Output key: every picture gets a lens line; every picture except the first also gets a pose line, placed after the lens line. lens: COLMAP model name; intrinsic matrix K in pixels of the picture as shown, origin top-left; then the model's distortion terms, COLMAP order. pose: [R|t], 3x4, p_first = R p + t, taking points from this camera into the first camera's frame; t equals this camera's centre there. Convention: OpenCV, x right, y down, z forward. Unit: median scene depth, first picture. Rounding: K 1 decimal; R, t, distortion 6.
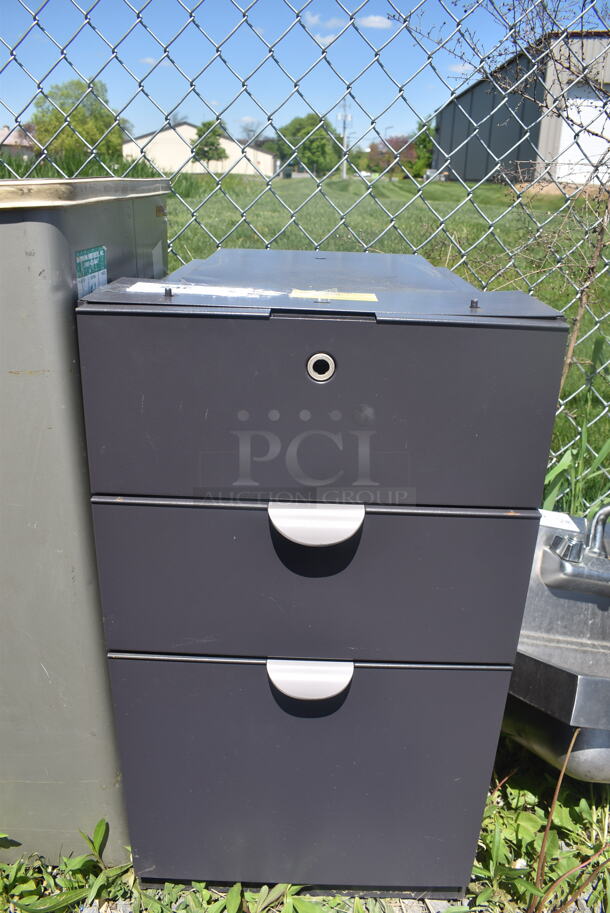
lens RADIAL K [[719.1, 0, 315.9], [0, 719.1, 458.2], [0, 0, 1]] dist [-0.096341, 0.018140]
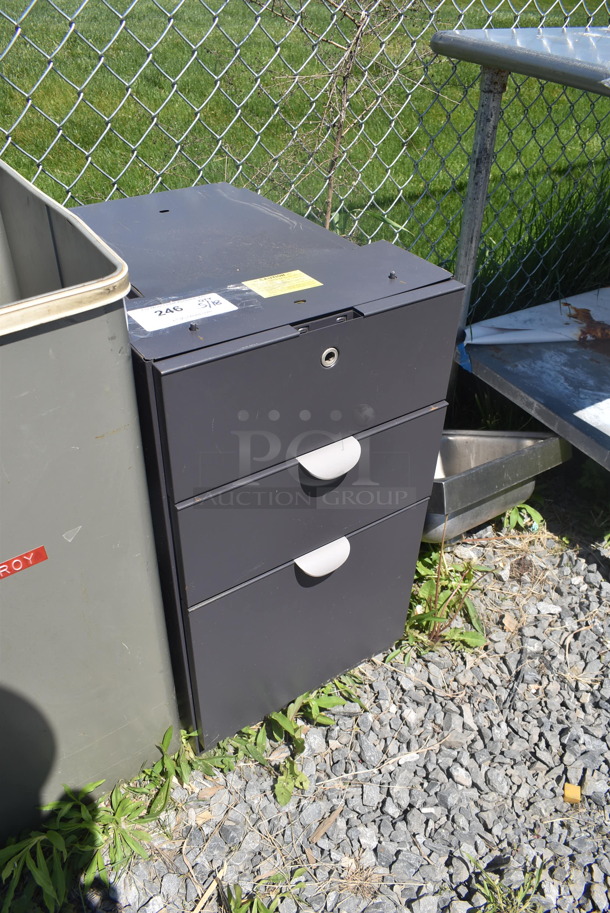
lens RADIAL K [[719.1, 0, 315.9], [0, 719.1, 458.2], [0, 0, 1]] dist [-0.096341, 0.018140]
pose [[0.816781, -0.352107, 0.457044, -0.458594], [0.202719, 0.916813, 0.344034, -0.277678], [-0.540161, -0.188349, 0.820214, -0.083096]]
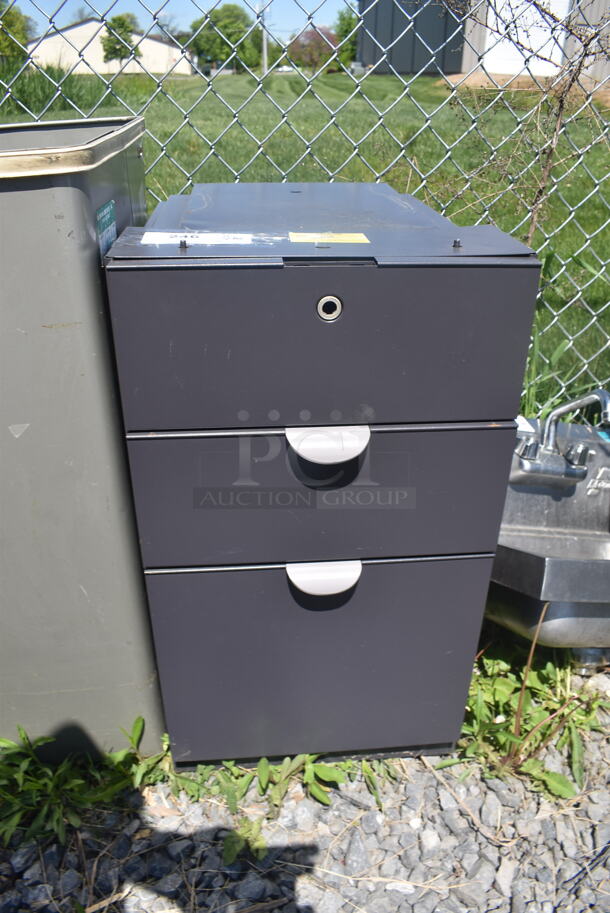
lens RADIAL K [[719.1, 0, 315.9], [0, 719.1, 458.2], [0, 0, 1]] dist [-0.096341, 0.018140]
pose [[0.994370, -0.066762, 0.082287, -0.080853], [0.055557, 0.989739, 0.131648, -0.027634], [-0.090232, -0.126335, 0.987875, -0.095610]]
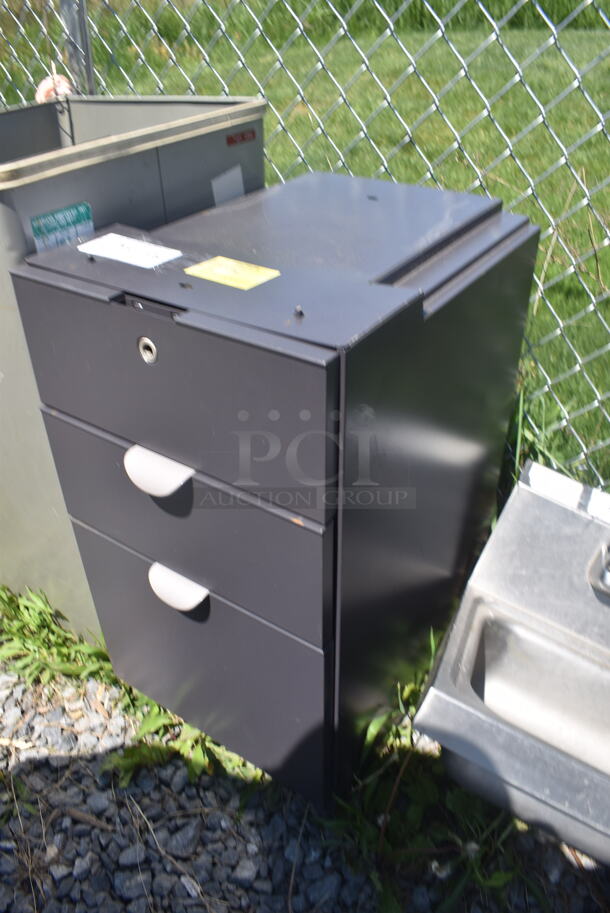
lens RADIAL K [[719.1, 0, 315.9], [0, 719.1, 458.2], [0, 0, 1]] dist [-0.096341, 0.018140]
pose [[0.840261, 0.280585, -0.463932, 0.526569], [-0.166393, 0.947836, 0.271881, -0.209626], [0.516018, -0.151256, 0.843118, 0.097291]]
